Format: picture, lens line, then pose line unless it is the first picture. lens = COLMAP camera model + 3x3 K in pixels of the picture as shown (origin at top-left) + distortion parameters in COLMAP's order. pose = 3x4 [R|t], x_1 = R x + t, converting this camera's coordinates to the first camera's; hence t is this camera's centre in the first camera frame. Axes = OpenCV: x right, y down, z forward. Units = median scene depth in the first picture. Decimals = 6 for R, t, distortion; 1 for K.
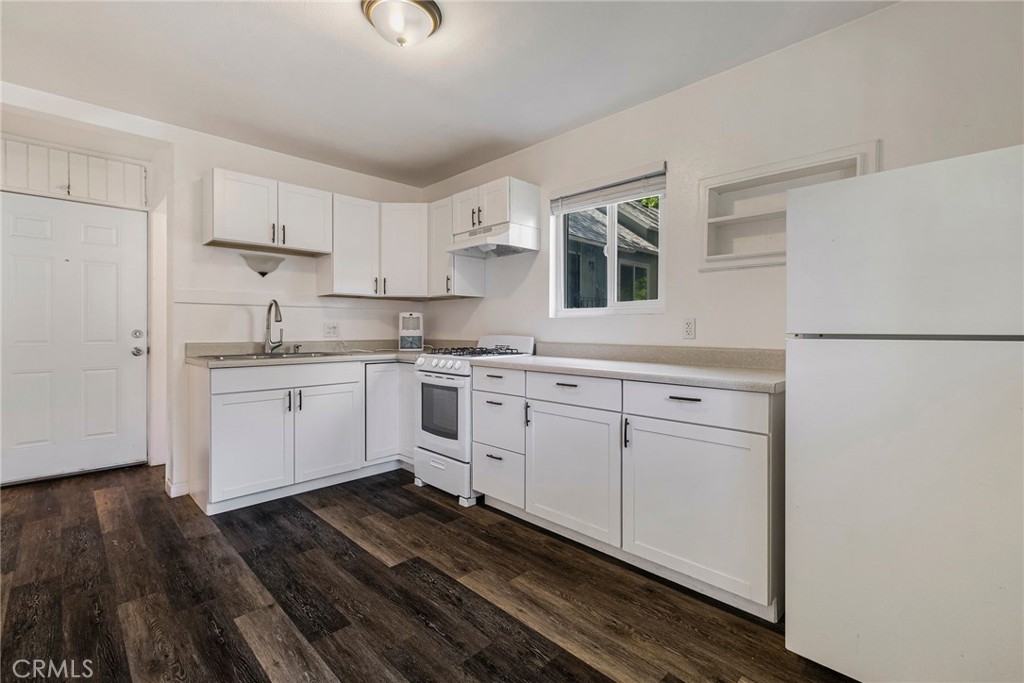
lens RADIAL K [[445.4, 0, 508.5], [0, 445.4, 331.0], [0, 0, 1]] dist [0.003995, 0.000301]
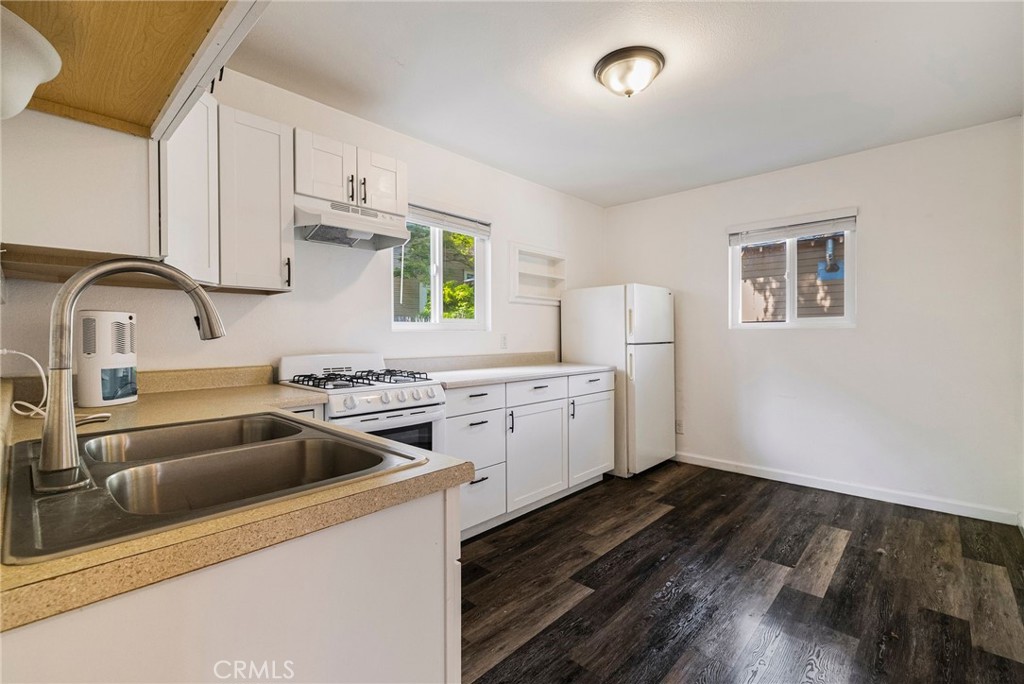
lens RADIAL K [[445.4, 0, 516.6], [0, 445.4, 338.9], [0, 0, 1]] dist [0.003995, 0.000301]
pose [[-0.024346, -0.009178, 0.999661, -1.154097], [0.008905, 0.999916, 0.009397, -0.030037], [-0.999664, 0.009131, -0.024263, 1.113345]]
